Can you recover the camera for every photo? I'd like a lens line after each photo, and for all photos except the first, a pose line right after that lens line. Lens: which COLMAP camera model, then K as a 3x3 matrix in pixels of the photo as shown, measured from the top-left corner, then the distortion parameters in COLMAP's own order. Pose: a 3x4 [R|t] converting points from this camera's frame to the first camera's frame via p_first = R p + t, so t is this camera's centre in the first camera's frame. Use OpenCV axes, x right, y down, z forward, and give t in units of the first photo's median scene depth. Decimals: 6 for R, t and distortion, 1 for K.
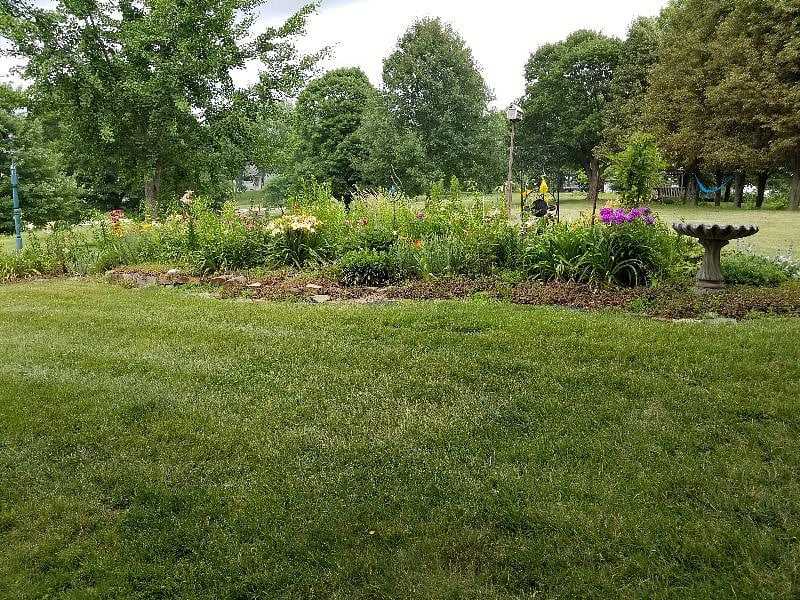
lens RADIAL K [[623.6, 0, 400.2], [0, 623.6, 300.5], [0, 0, 1]] dist [0.013295, 0.003542]
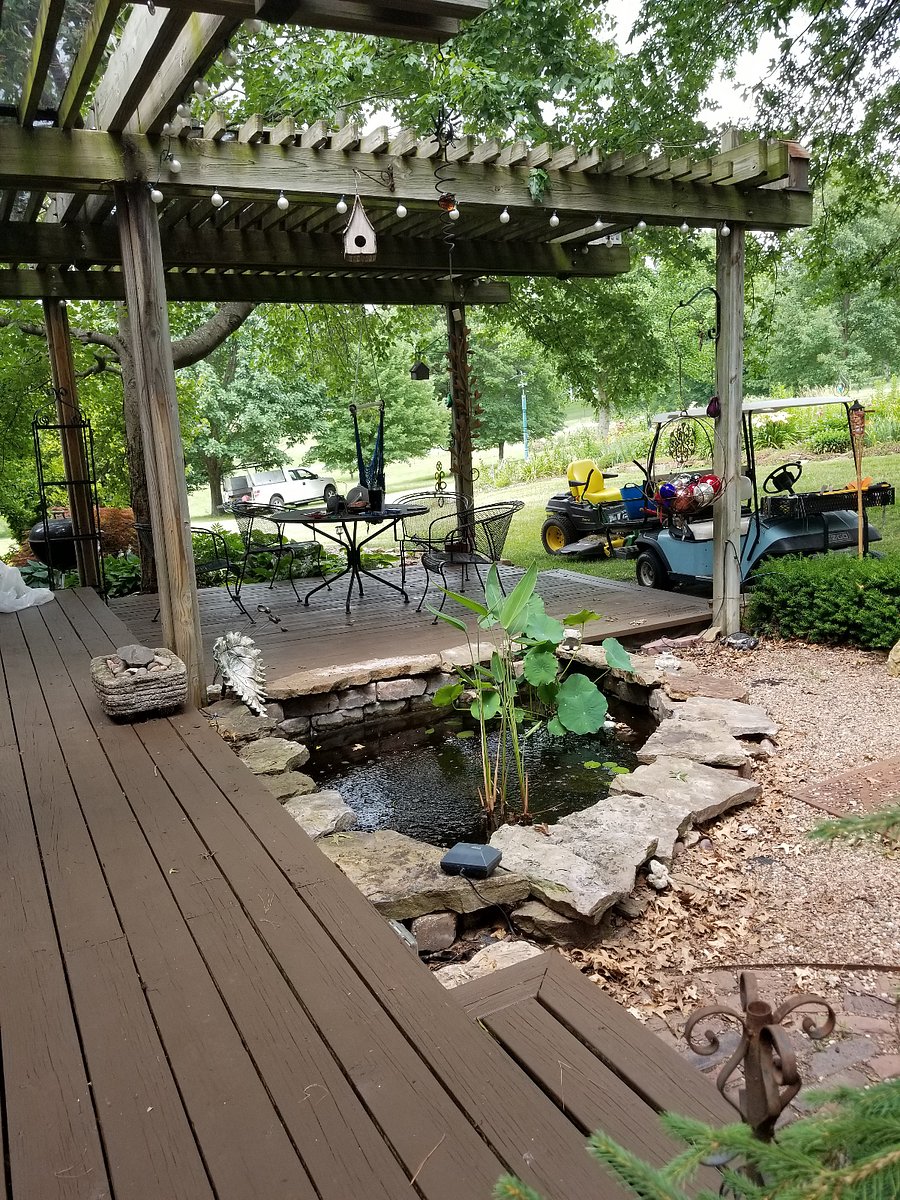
lens RADIAL K [[935.5, 0, 447.8], [0, 935.5, 597.6], [0, 0, 1]] dist [0.013295, 0.003542]
pose [[0.941924, -0.008929, -0.335706, -0.034127], [0.022403, 0.999090, 0.036284, 0.045041], [0.335077, -0.041697, 0.941268, -0.299853]]
